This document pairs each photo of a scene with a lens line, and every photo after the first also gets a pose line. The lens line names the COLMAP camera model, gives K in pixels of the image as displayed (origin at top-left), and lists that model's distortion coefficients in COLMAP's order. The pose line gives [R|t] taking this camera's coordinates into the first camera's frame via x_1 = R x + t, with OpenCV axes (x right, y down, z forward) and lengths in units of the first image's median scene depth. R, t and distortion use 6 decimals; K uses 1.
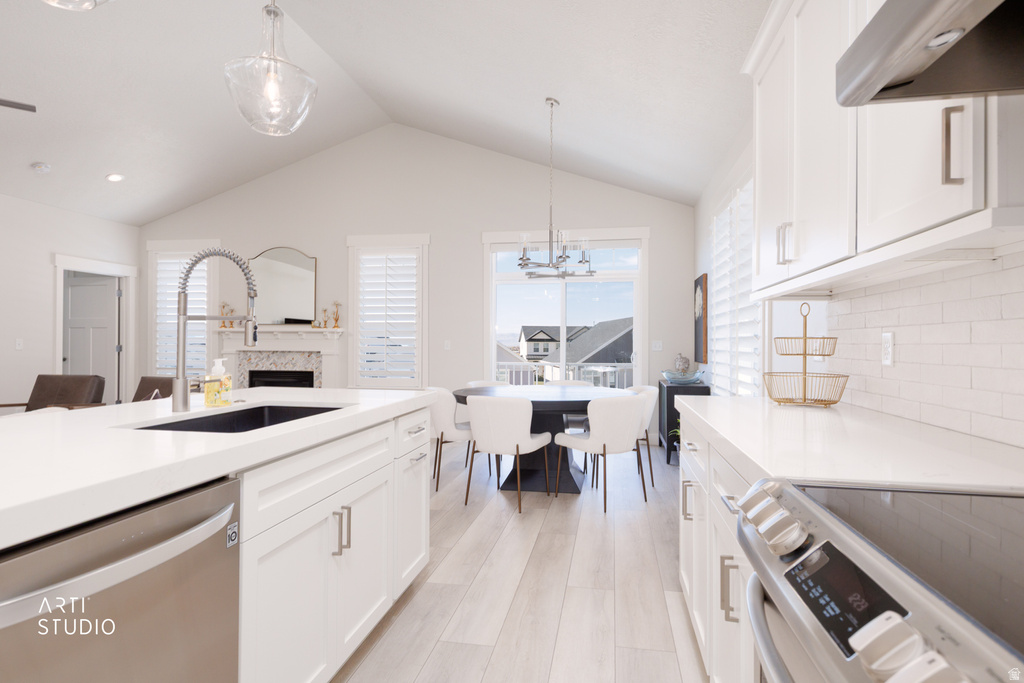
lens RADIAL K [[567.8, 0, 517.8], [0, 567.8, 345.3], [0, 0, 1]] dist [0.007835, 0.001369]
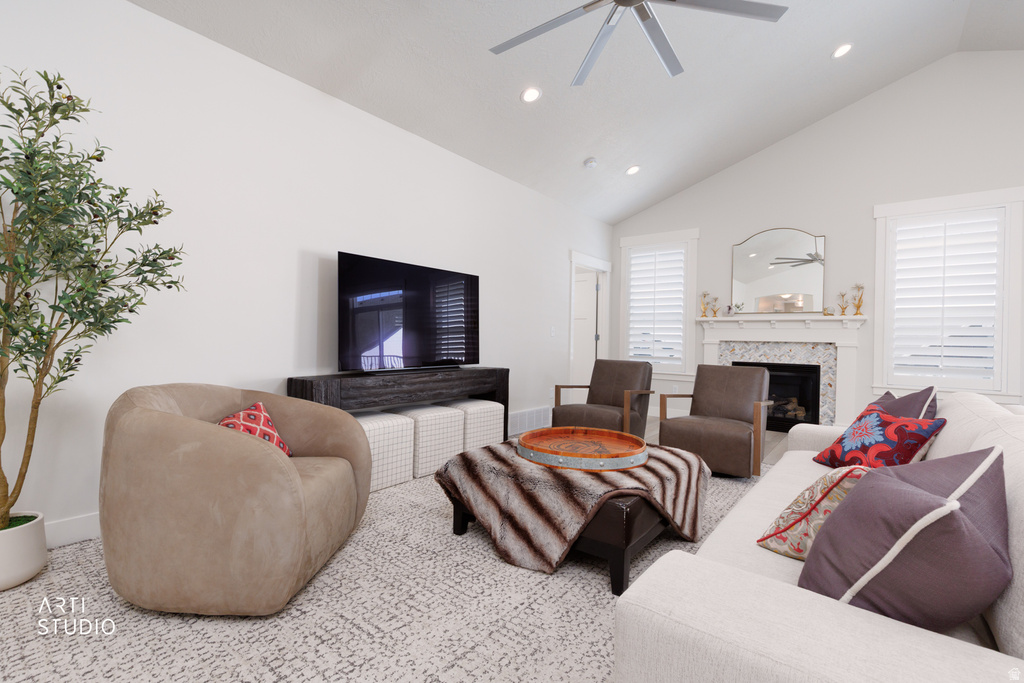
lens RADIAL K [[453.5, 0, 509.5], [0, 453.5, 343.2], [0, 0, 1]] dist [0.000964, -0.000081]
pose [[0.881867, 0.014752, -0.471268, -0.452191], [-0.013173, 0.999891, 0.006649, 0.013439], [0.471315, 0.000344, 0.881965, 0.153885]]
